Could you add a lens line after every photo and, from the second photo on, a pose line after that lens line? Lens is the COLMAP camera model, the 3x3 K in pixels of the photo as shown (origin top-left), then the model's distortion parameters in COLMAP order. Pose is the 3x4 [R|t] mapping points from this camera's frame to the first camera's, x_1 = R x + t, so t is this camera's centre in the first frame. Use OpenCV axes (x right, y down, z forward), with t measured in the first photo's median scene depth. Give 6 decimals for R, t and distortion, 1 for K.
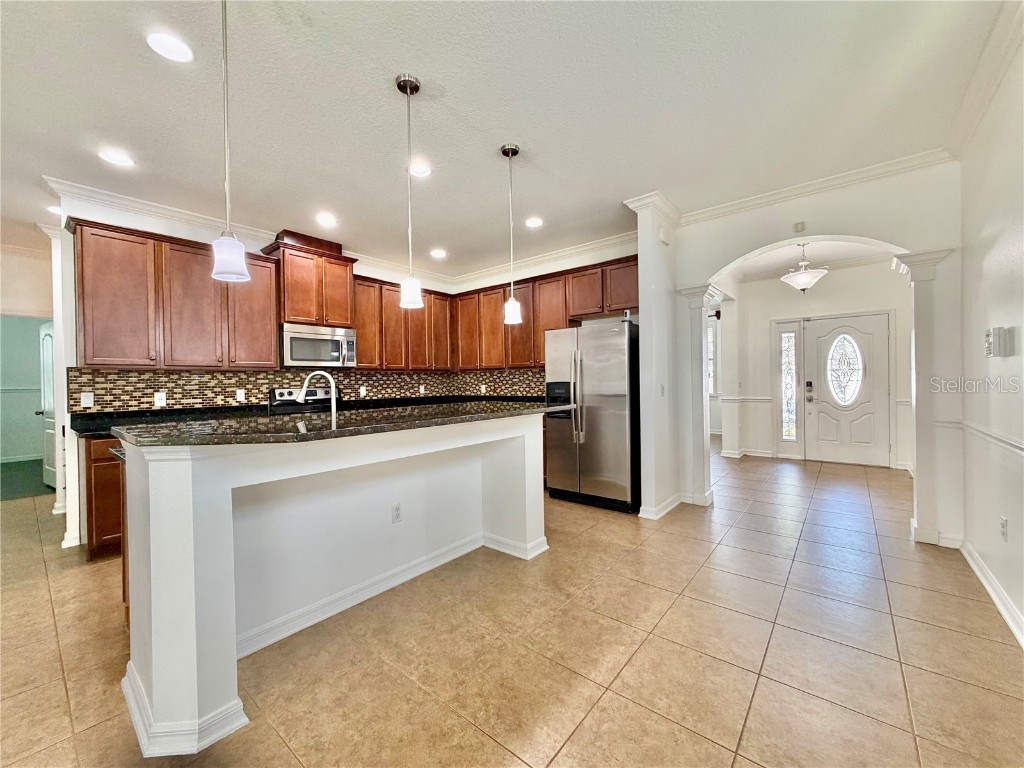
lens RADIAL K [[409.7, 0, 509.6], [0, 409.7, 383.9], [0, 0, 1]] dist [0.001217, 0.000153]
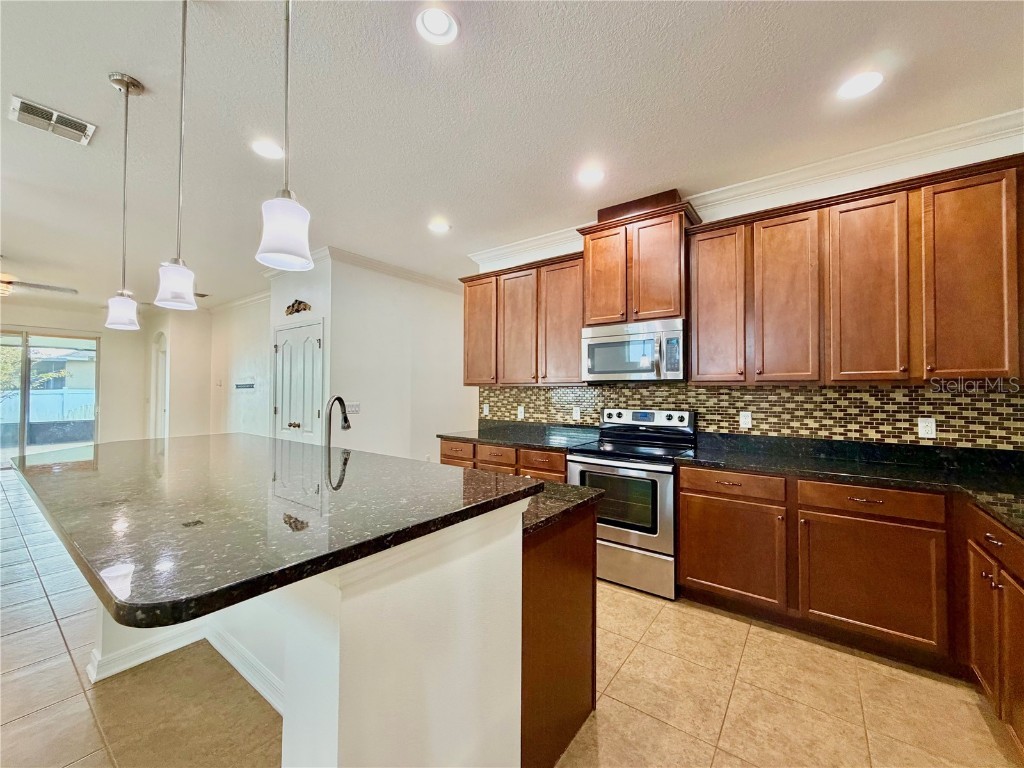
lens RADIAL K [[409.7, 0, 509.6], [0, 409.7, 383.9], [0, 0, 1]] dist [0.001217, 0.000153]
pose [[0.054958, 0.004957, -0.998476, 0.234776], [-0.007565, 0.999961, 0.004548, -0.039247], [0.998460, 0.007303, 0.054994, 0.769352]]
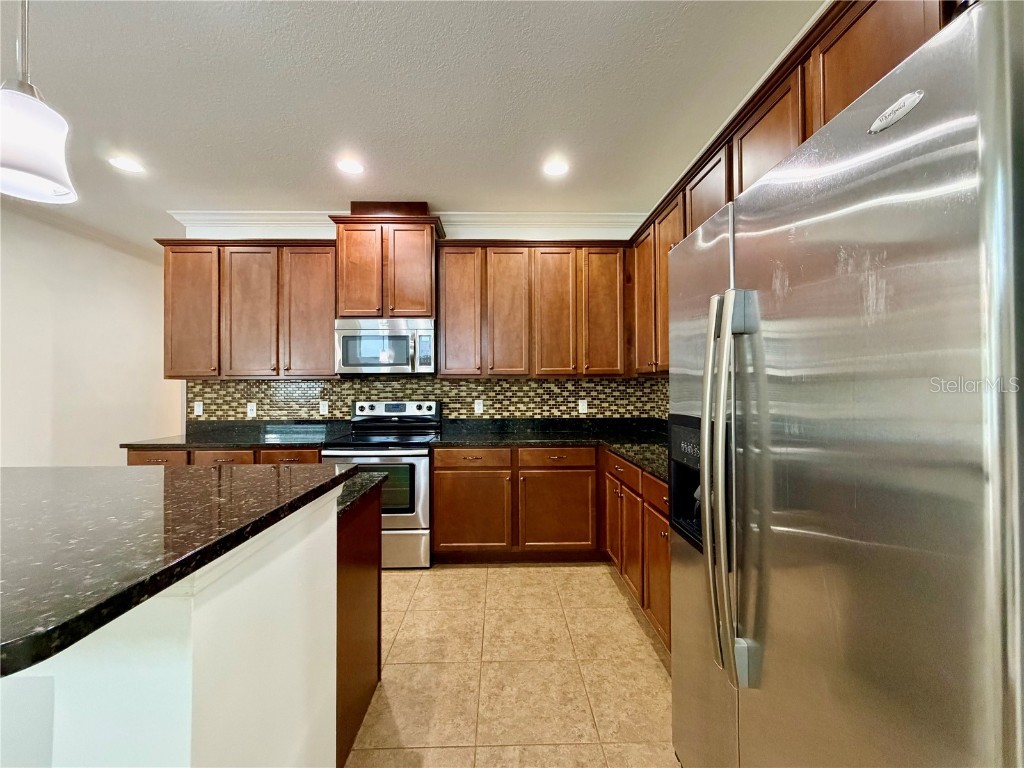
lens RADIAL K [[409.7, 0, 509.6], [0, 409.7, 383.9], [0, 0, 1]] dist [0.001217, 0.000153]
pose [[0.658172, 0.010700, -0.752792, 0.246108], [-0.010287, 0.999933, 0.005218, -0.030580], [0.752798, 0.004310, 0.658238, 0.695463]]
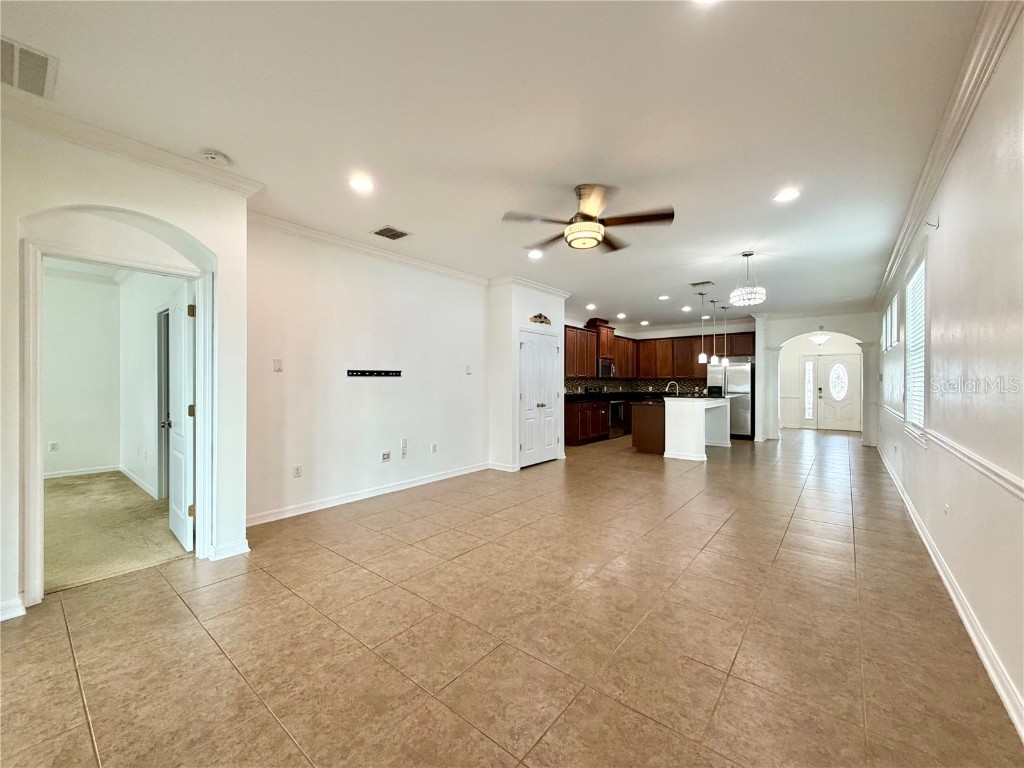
lens RADIAL K [[409.7, 0, 509.6], [0, 409.7, 383.9], [0, 0, 1]] dist [0.001217, 0.000153]
pose [[0.999827, 0.017236, 0.006993, -1.026719], [-0.017208, 0.999844, -0.003960, 0.011607], [-0.007060, 0.003838, 0.999968, -1.268471]]
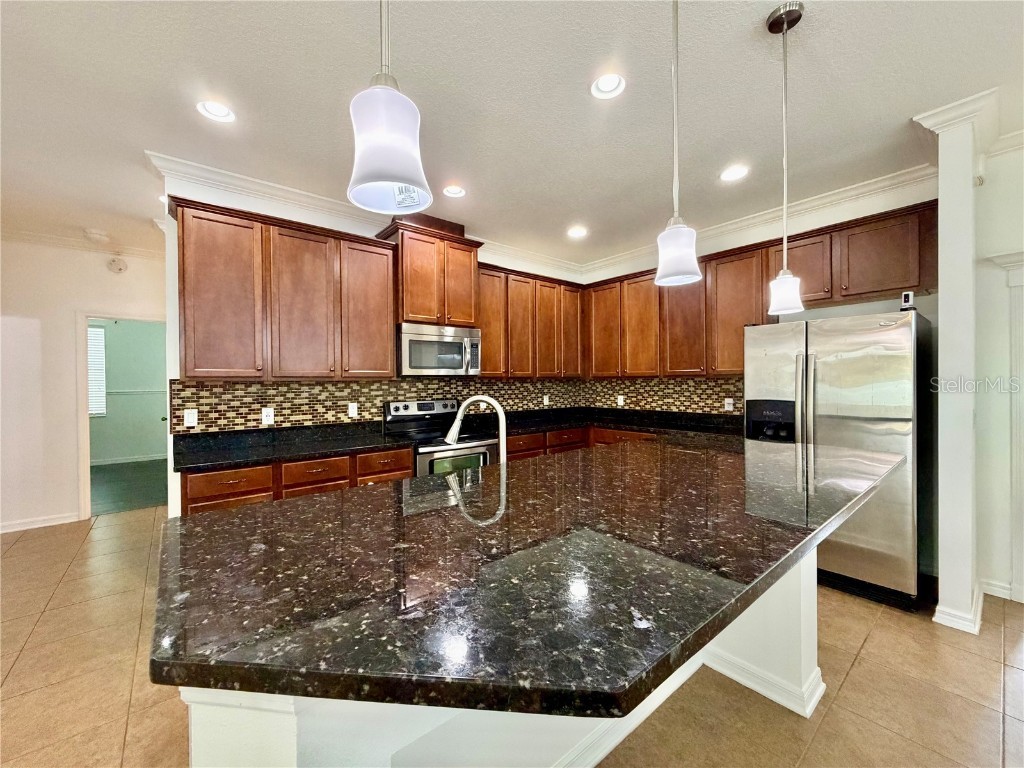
lens RADIAL K [[409.7, 0, 509.6], [0, 409.7, 383.9], [0, 0, 1]] dist [0.001217, 0.000153]
pose [[0.982030, 0.008710, -0.188526, -0.177667], [-0.008221, 0.999961, 0.003376, -0.029751], [0.188548, -0.001766, 0.982062, 0.229564]]
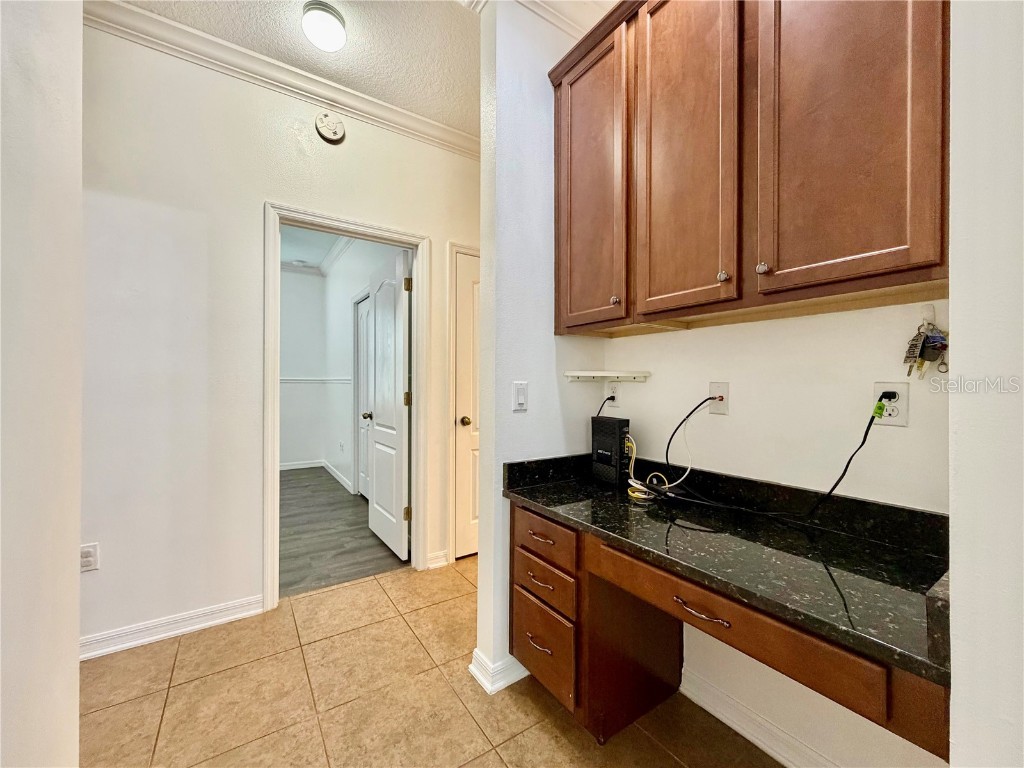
lens RADIAL K [[409.7, 0, 509.6], [0, 409.7, 383.9], [0, 0, 1]] dist [0.001217, 0.000153]
pose [[0.957081, 0.019112, -0.289191, -0.931057], [-0.021017, 0.999773, -0.003484, 0.024423], [0.289058, 0.009412, 0.957265, 0.597909]]
